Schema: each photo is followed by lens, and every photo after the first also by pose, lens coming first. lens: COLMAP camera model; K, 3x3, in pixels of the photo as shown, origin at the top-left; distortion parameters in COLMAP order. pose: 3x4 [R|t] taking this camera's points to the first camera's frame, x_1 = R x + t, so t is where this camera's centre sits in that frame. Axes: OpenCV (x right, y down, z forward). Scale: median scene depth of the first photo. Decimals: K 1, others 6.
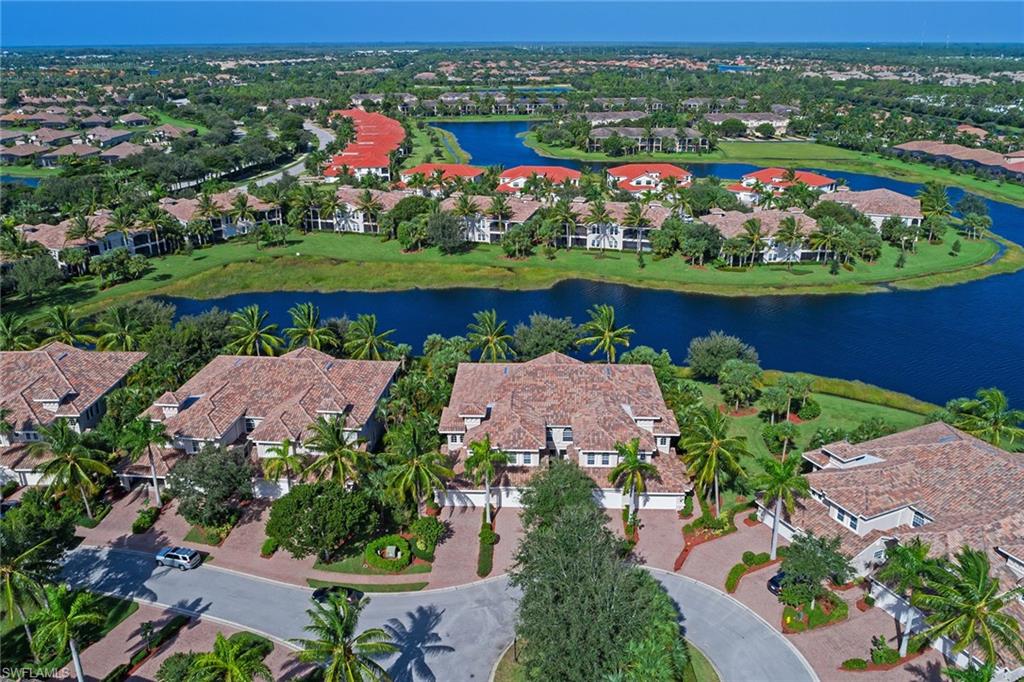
lens RADIAL K [[798.1, 0, 512.0], [0, 798.1, 341.0], [0, 0, 1]] dist [-0.023144, -0.005615]
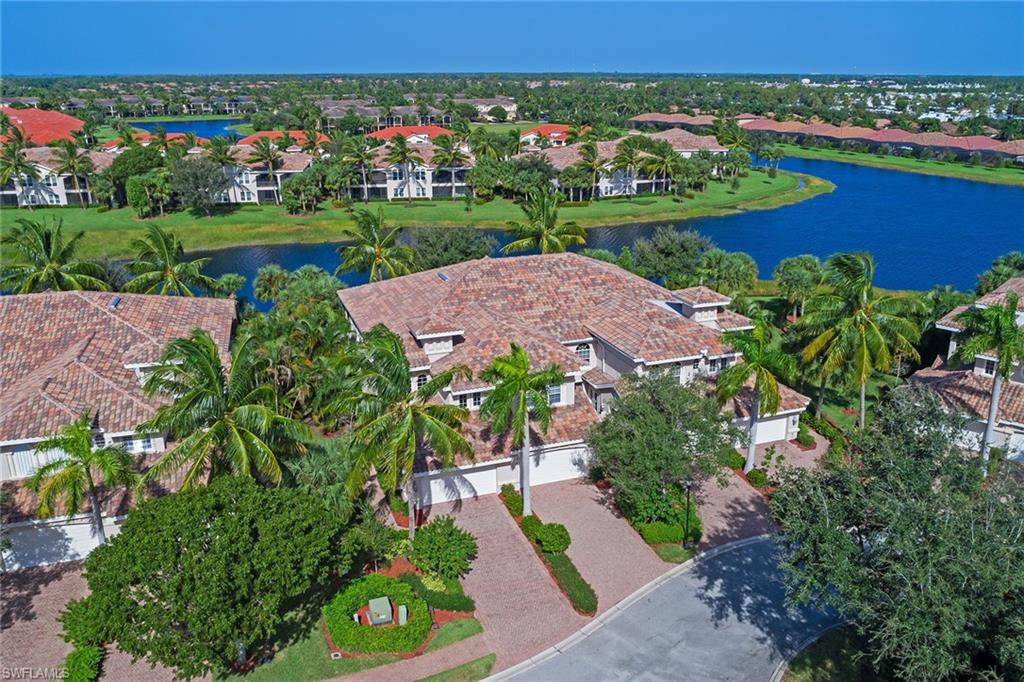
lens RADIAL K [[798.1, 0, 512.0], [0, 798.1, 341.0], [0, 0, 1]] dist [-0.023144, -0.005615]
pose [[0.923742, -0.120636, 0.363522, -0.098457], [0.136741, 0.990429, -0.018795, 0.055457], [-0.357775, 0.067070, 0.931396, 0.229026]]
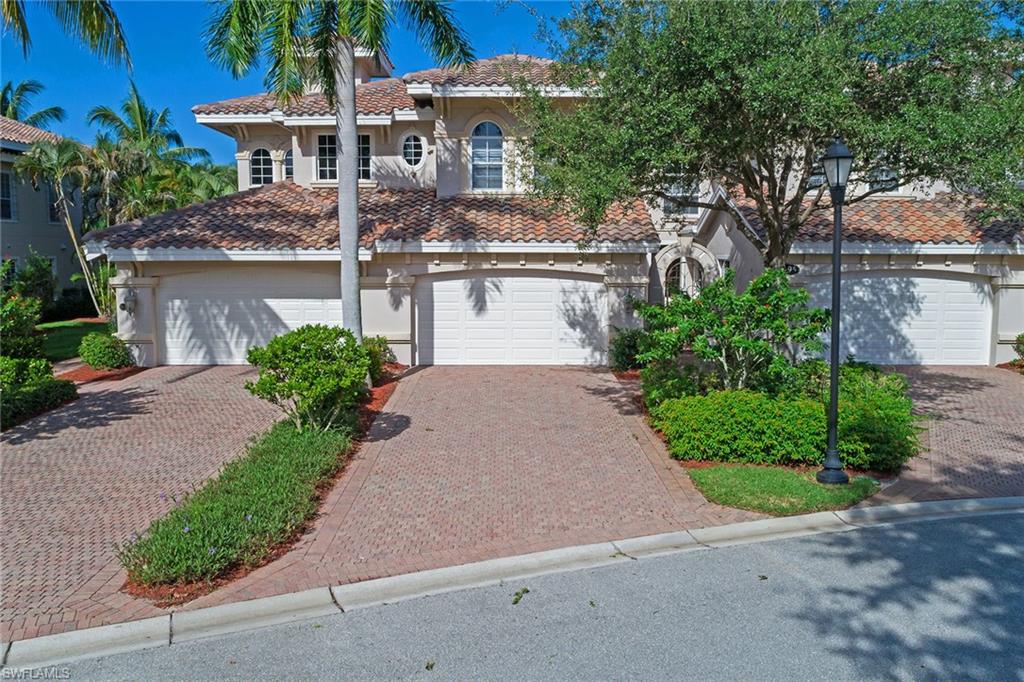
lens RADIAL K [[798.1, 0, 512.0], [0, 798.1, 341.0], [0, 0, 1]] dist [-0.023144, -0.005615]
pose [[0.999168, -0.008008, 0.039995, -0.001191], [0.018108, 0.965698, -0.259035, 0.120654], [-0.036548, 0.259544, 0.965039, 0.372425]]
